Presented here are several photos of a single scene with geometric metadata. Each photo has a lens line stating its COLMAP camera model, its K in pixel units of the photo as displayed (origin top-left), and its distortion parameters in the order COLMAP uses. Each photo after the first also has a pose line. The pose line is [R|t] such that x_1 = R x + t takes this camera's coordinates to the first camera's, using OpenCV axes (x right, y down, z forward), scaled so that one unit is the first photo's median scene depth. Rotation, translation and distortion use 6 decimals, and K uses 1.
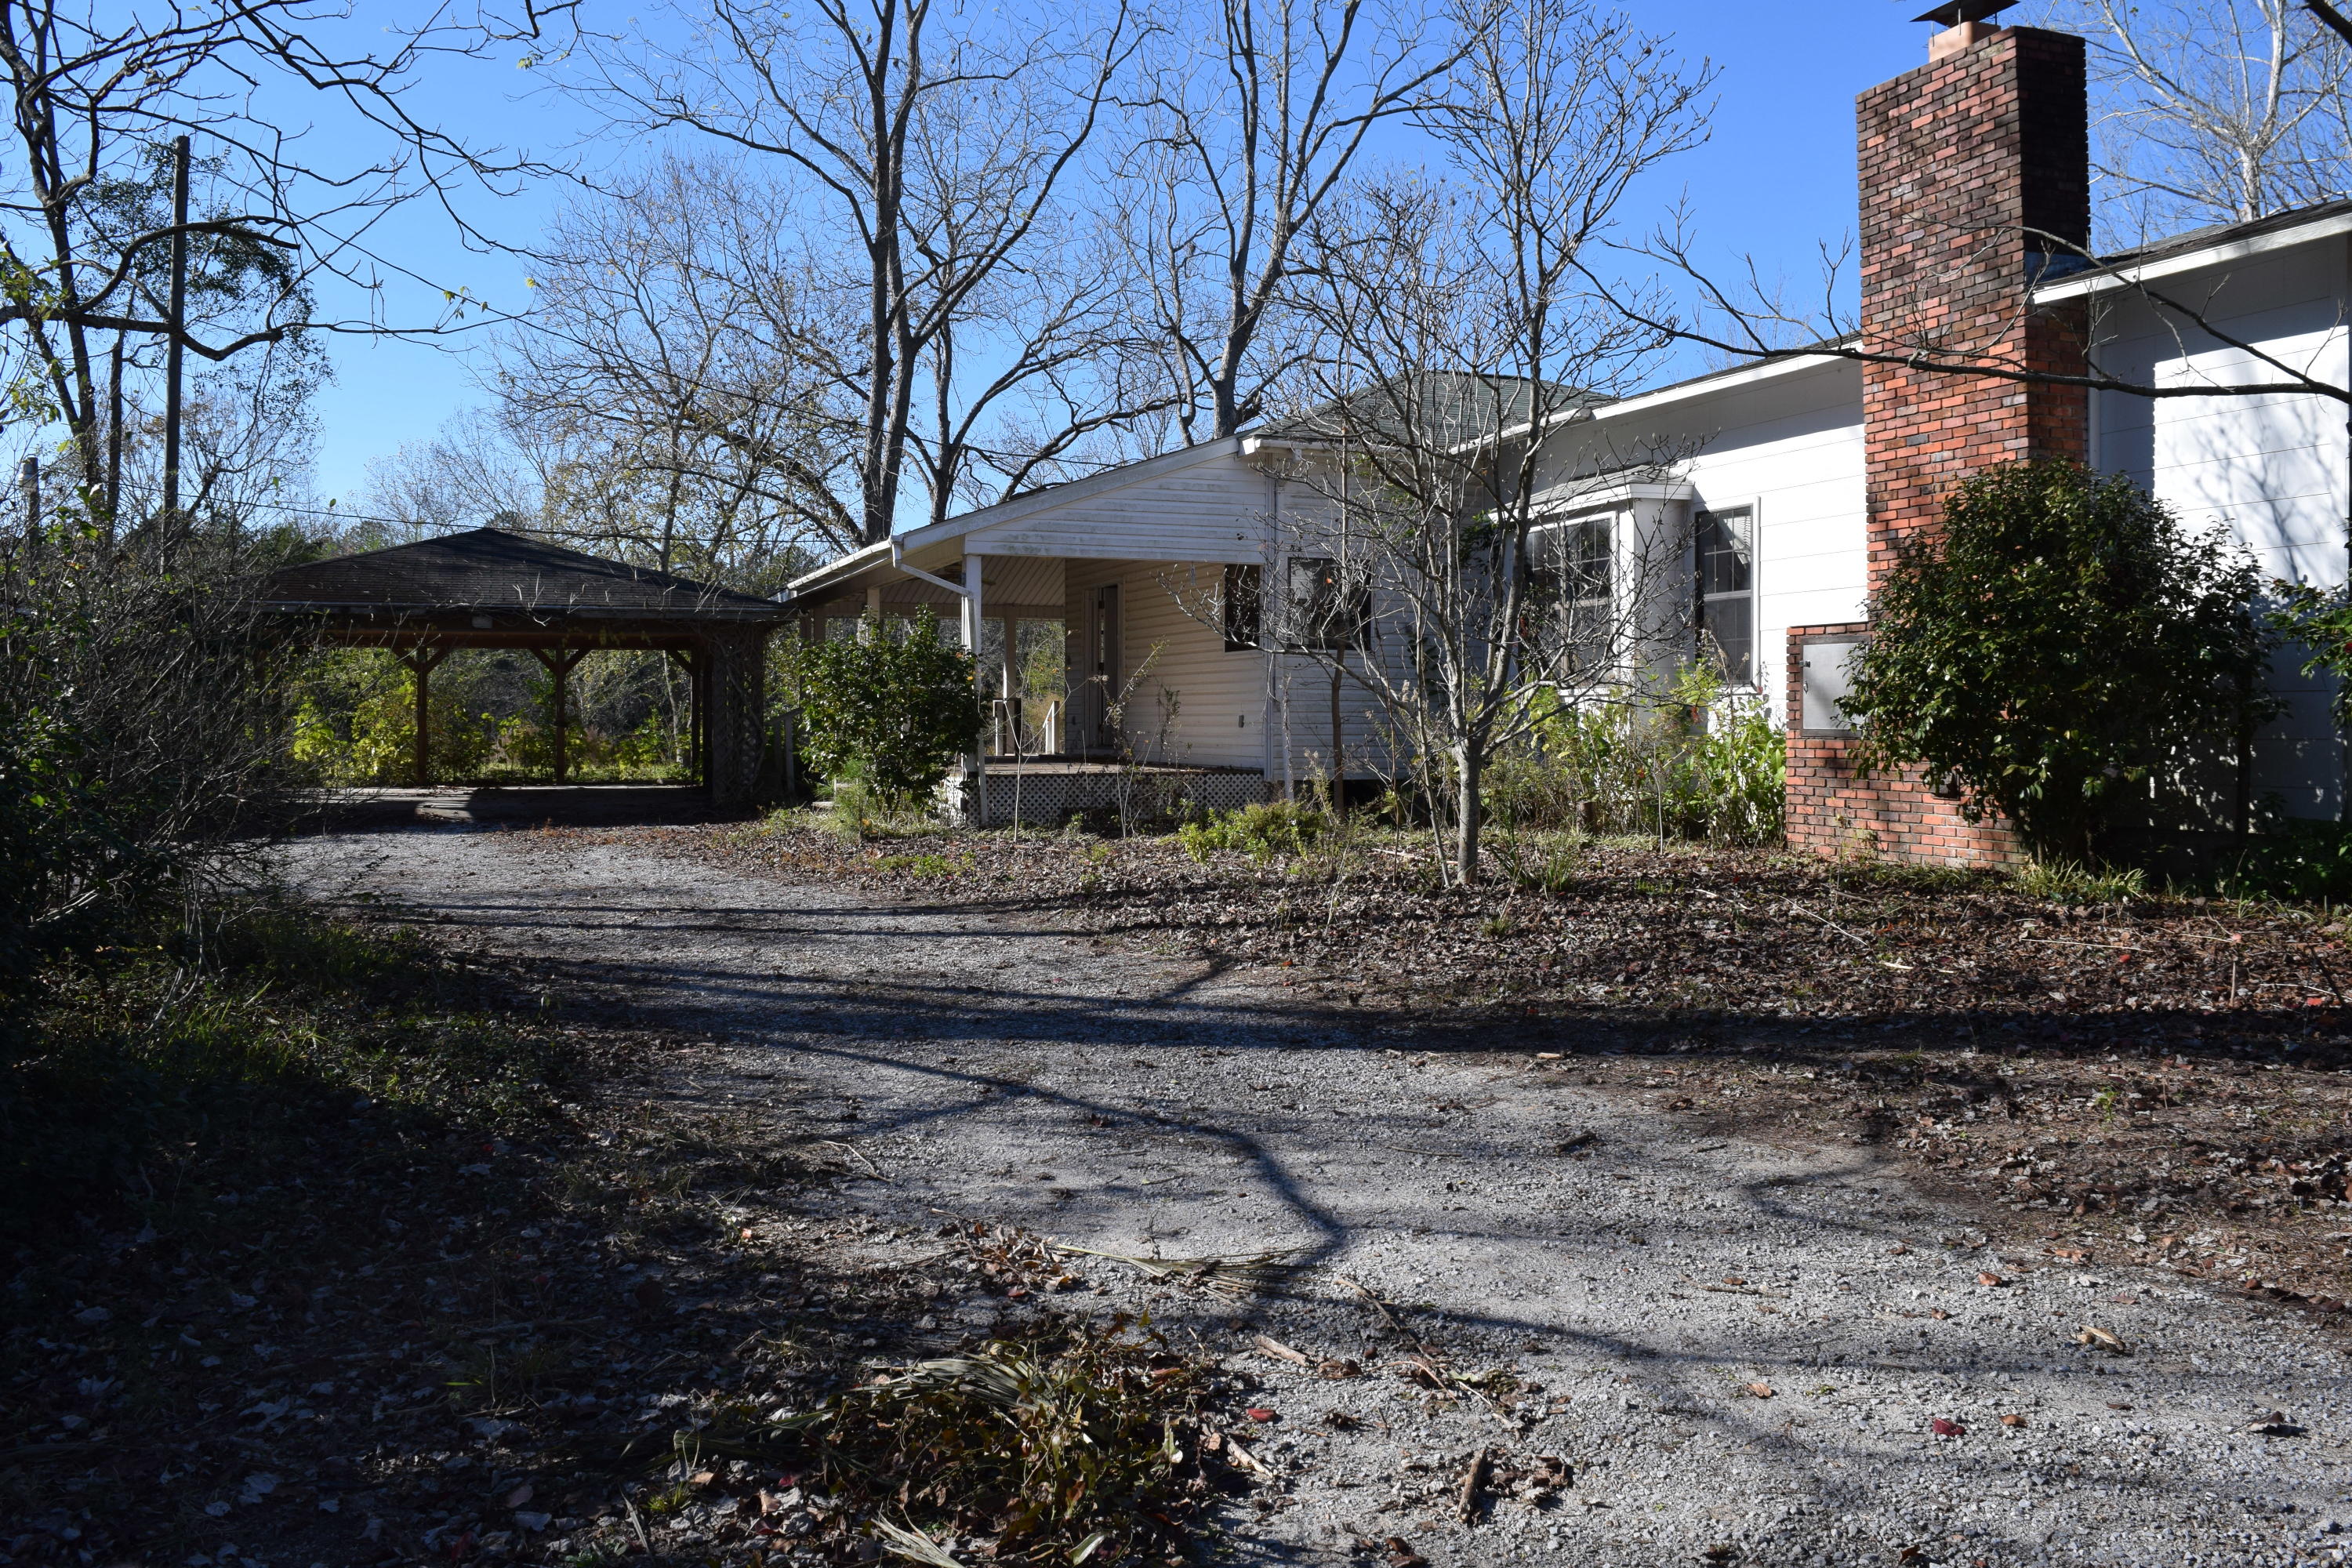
lens RADIAL K [[1844.0, 0, 1189.0], [0, 1844.0, 777.3], [0, 0, 1]] dist [-0.097070, 0.025550]
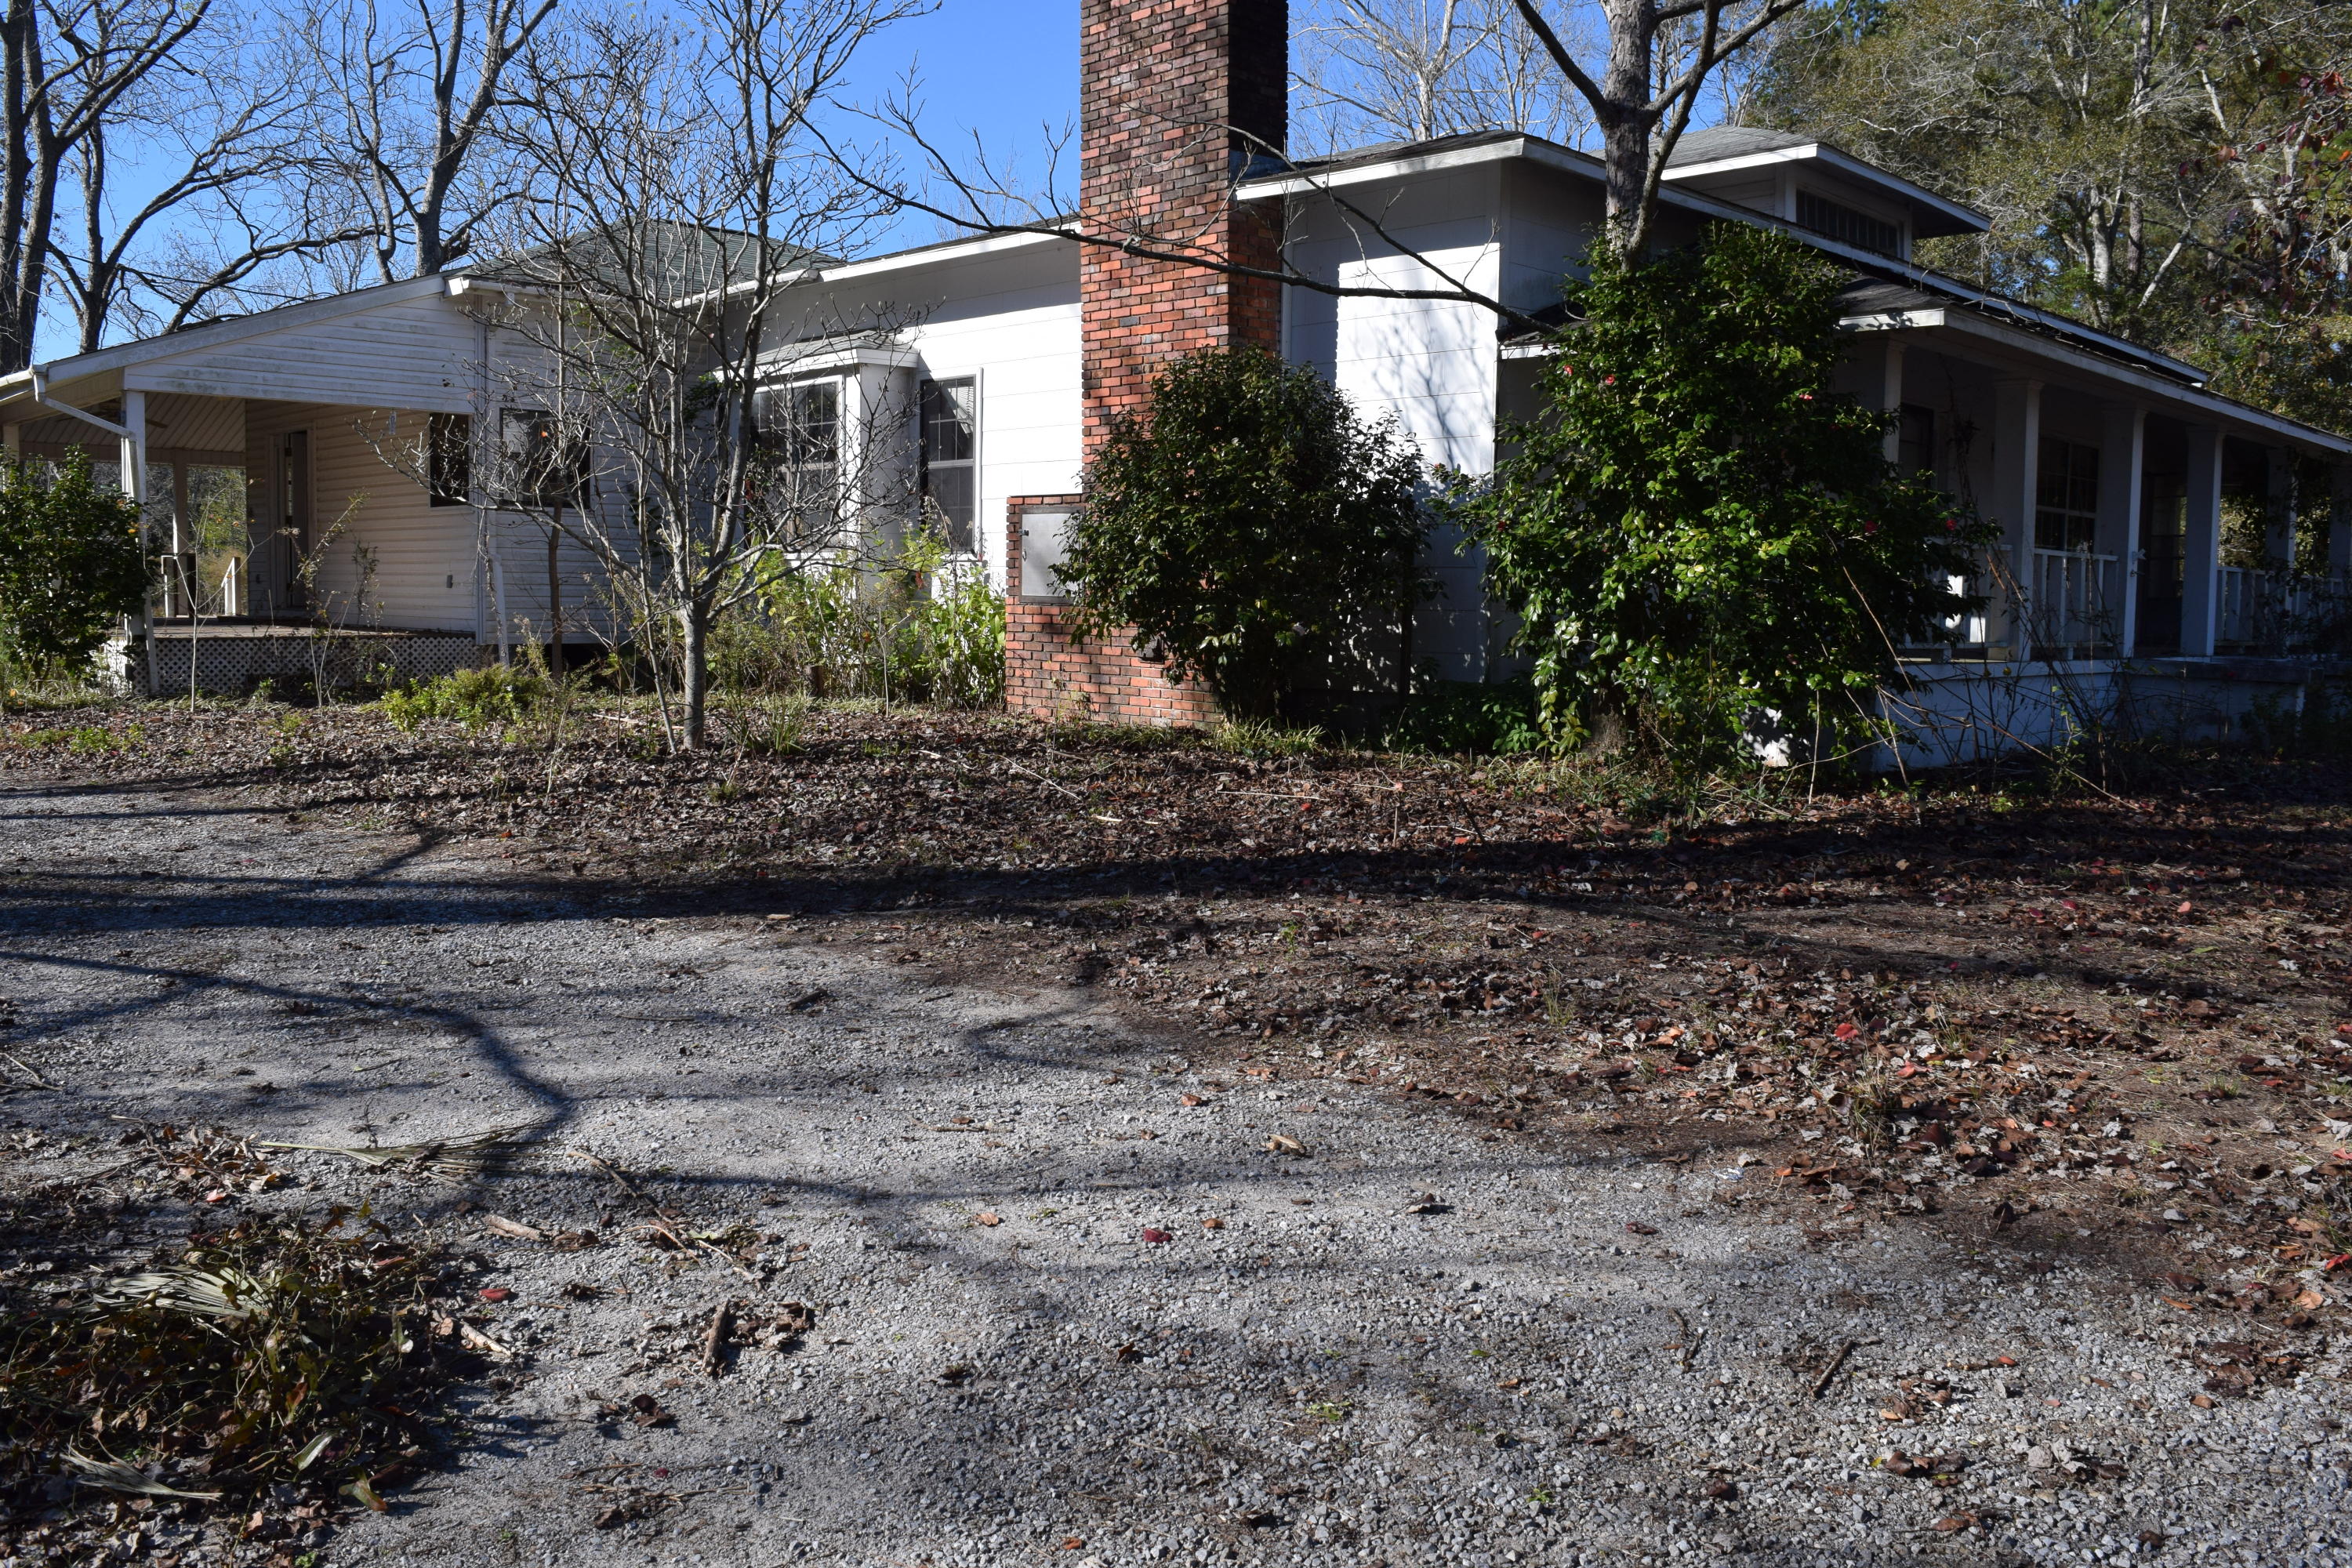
lens RADIAL K [[1844.0, 0, 1178.4], [0, 1844.0, 767.9], [0, 0, 1]] dist [-0.097070, 0.025550]
pose [[0.917429, -0.022204, 0.397279, -0.000751], [-0.005003, 0.997719, 0.067314, 0.000634], [-0.397868, -0.063744, 0.915226, -0.002994]]
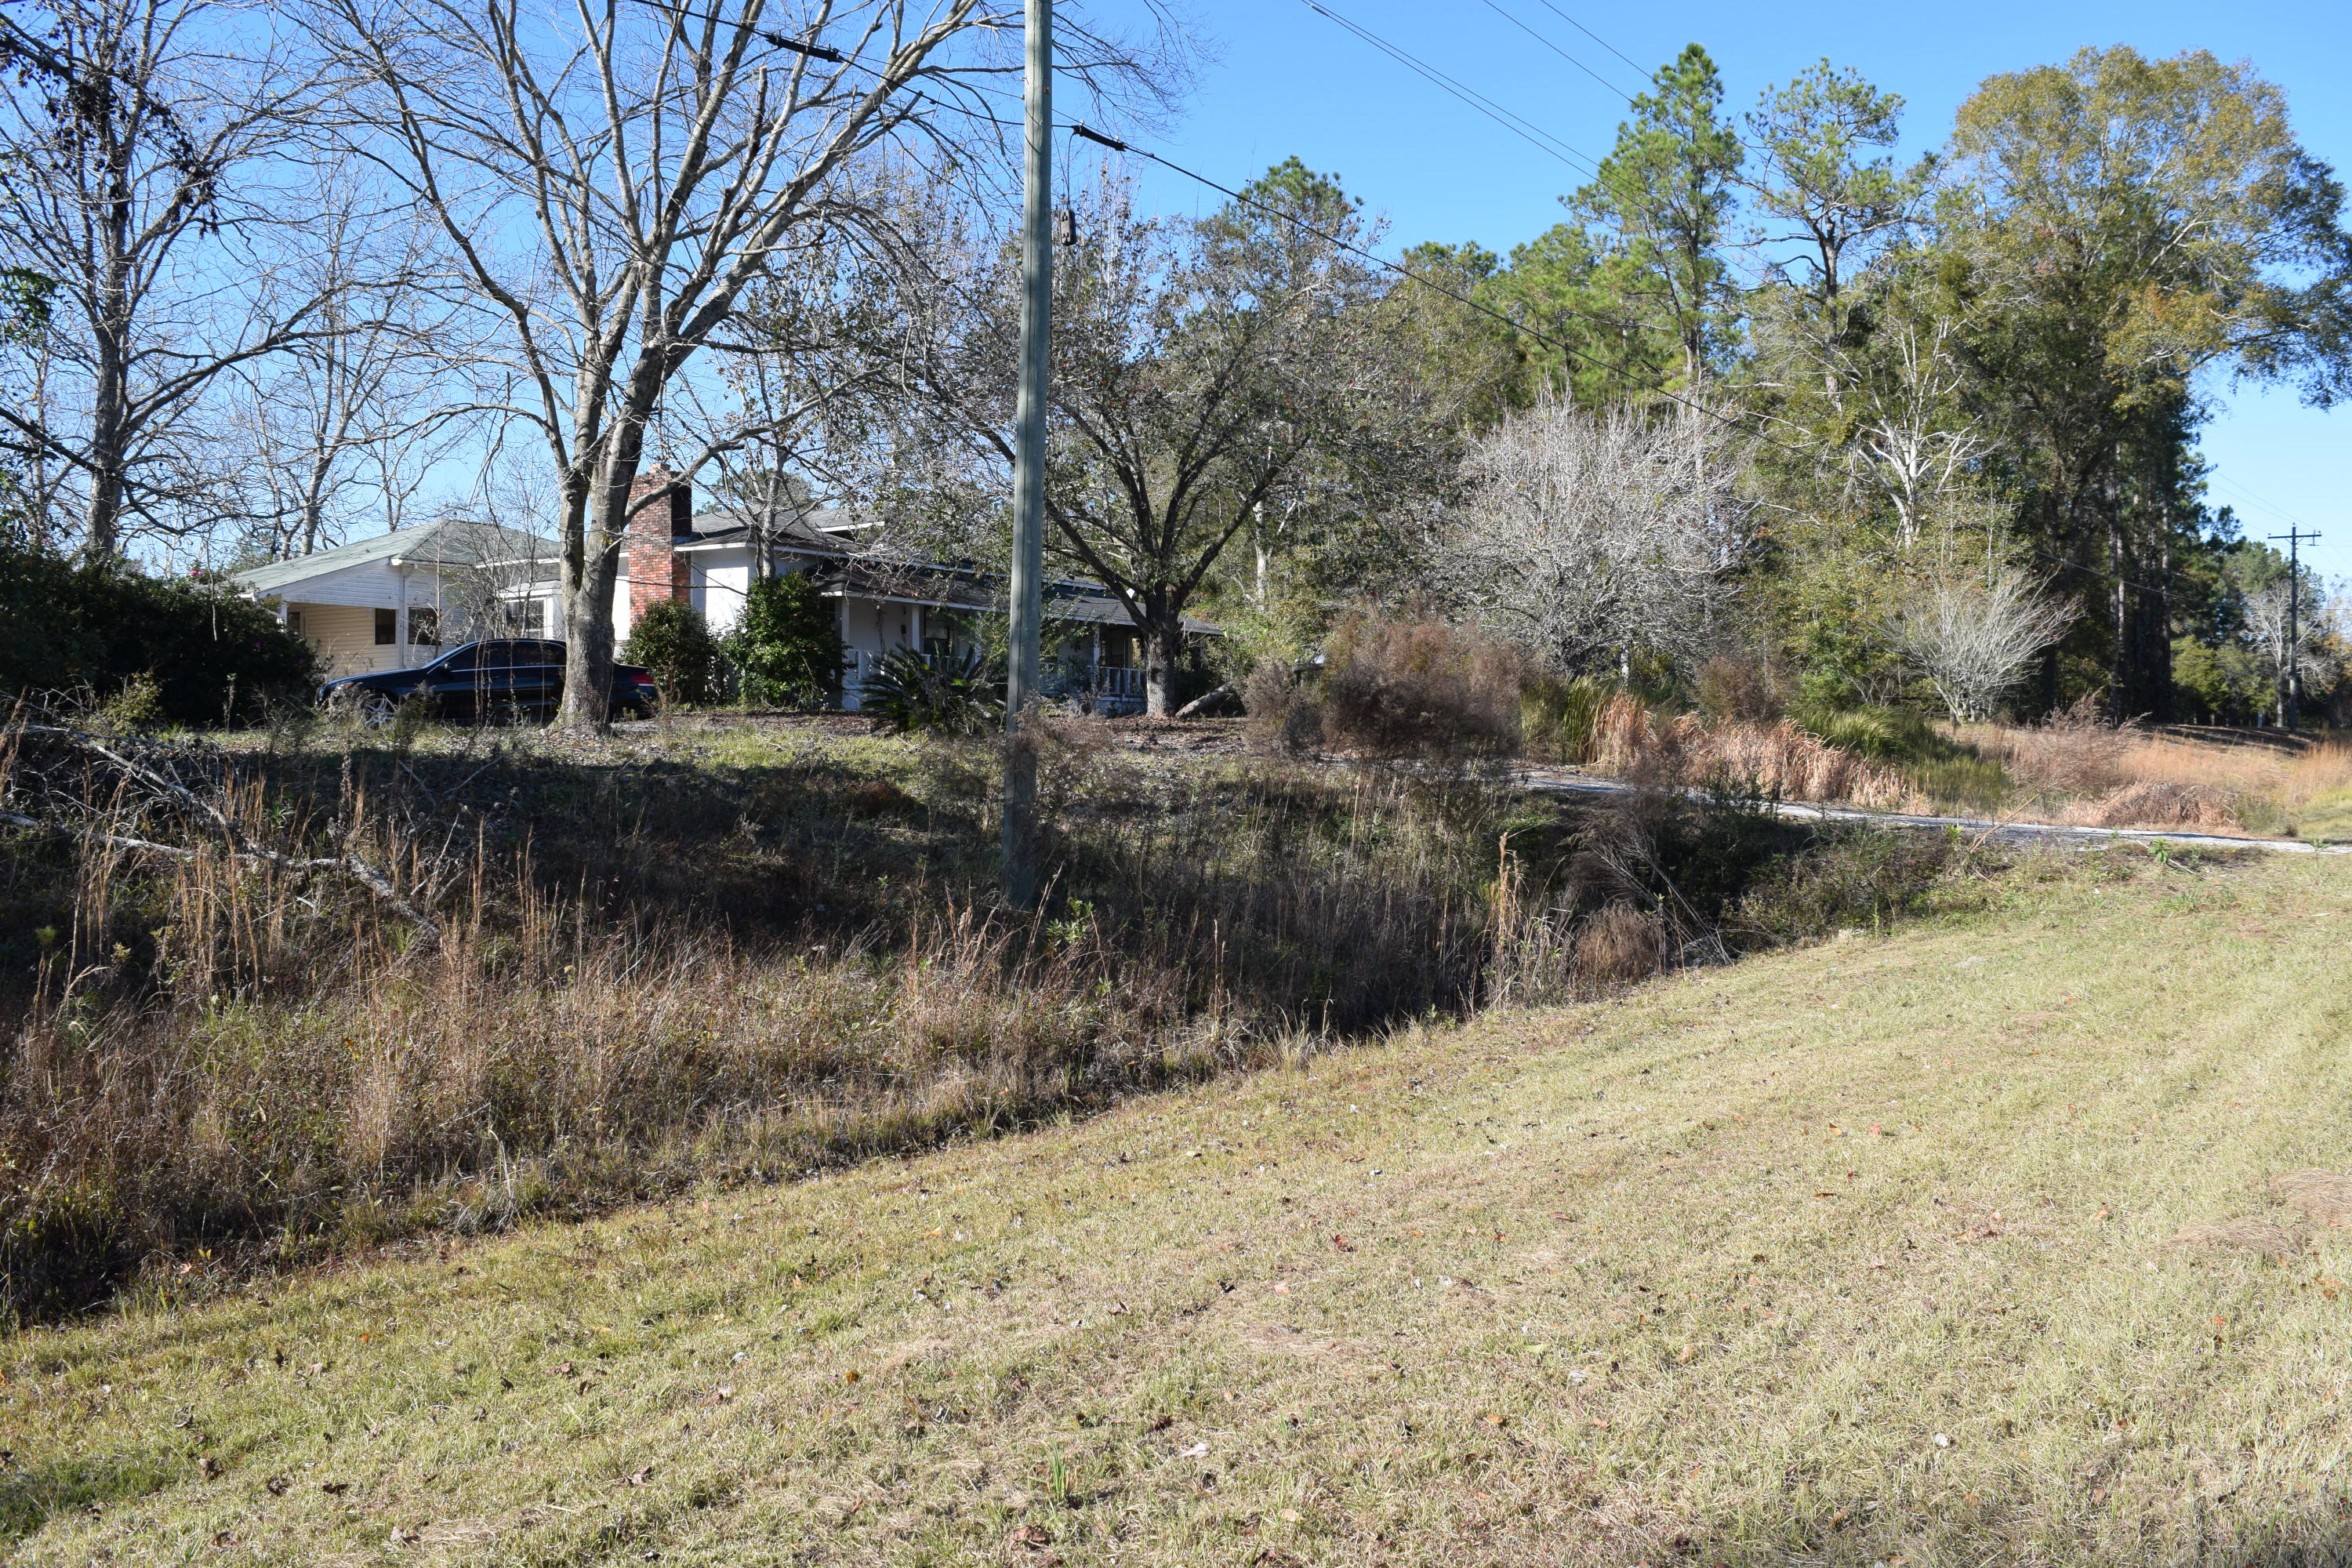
lens RADIAL K [[1844.0, 0, 1178.6], [0, 1844.0, 781.1], [0, 0, 1]] dist [-0.097070, 0.025550]
pose [[0.827432, -0.003483, 0.561556, -0.675454], [0.009884, 0.999916, -0.008361, 0.211308], [-0.561480, 0.012468, 0.827397, -2.338503]]
